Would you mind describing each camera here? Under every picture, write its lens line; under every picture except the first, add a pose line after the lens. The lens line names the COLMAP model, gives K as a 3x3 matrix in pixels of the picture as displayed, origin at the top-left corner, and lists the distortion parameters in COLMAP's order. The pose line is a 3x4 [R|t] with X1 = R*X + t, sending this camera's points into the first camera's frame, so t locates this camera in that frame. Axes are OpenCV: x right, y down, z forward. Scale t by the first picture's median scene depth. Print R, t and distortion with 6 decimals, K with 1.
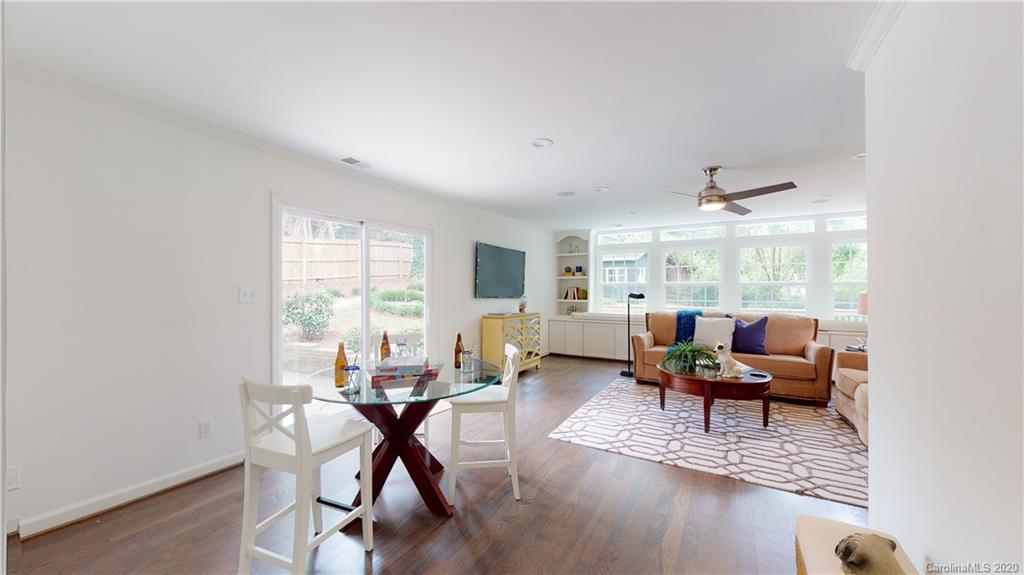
lens RADIAL K [[375.8, 0, 510.5], [0, 375.8, 286.7], [0, 0, 1]] dist [-0.001347, 0.000730]
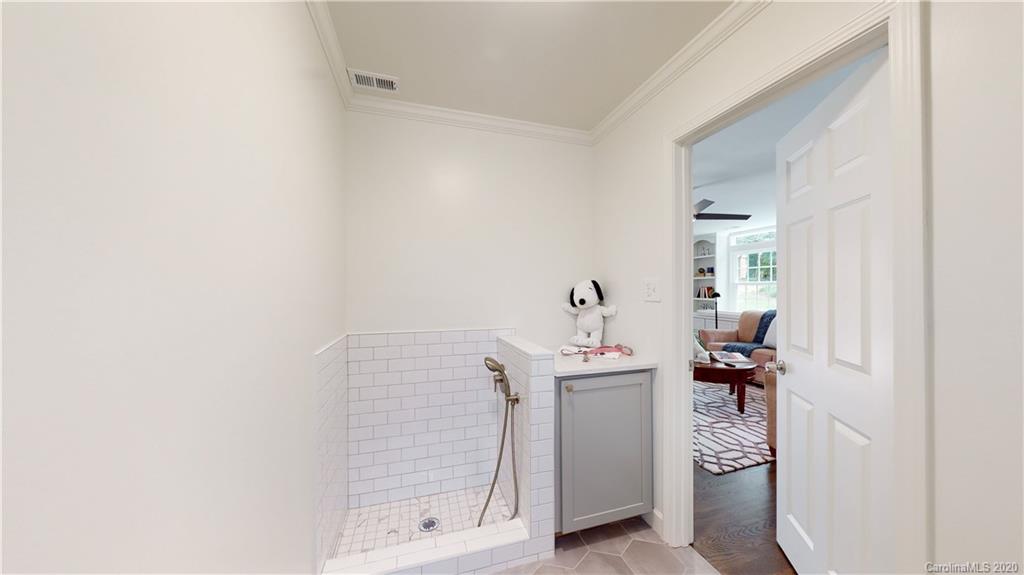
lens RADIAL K [[319.8, 0, 511.8], [0, 319.8, 286.2], [0, 0, 1]] dist [0.000025, 0.000004]
pose [[0.756324, -0.005697, -0.654172, 0.363924], [0.005653, 0.999982, -0.002172, -0.001374], [0.654173, -0.002055, 0.756342, -0.071128]]
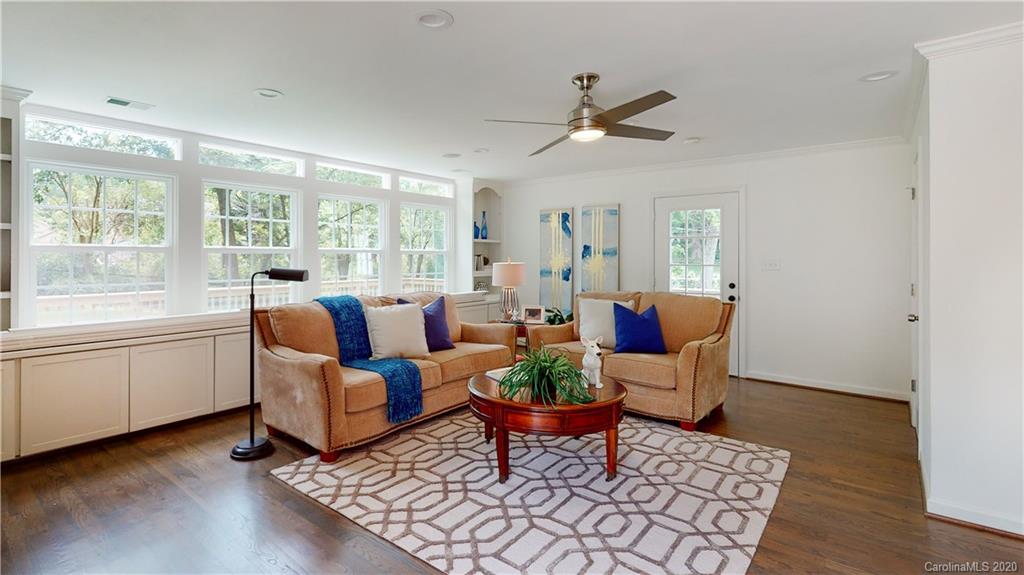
lens RADIAL K [[477.5, 0, 466.9], [0, 477.5, 263.9], [0, 0, 1]] dist [-0.002255, 0.001101]
pose [[0.166068, -0.015659, 0.985990, -0.156070], [-0.006258, 0.999837, 0.016933, -0.000723], [-0.986094, -0.008982, 0.165943, 0.516388]]
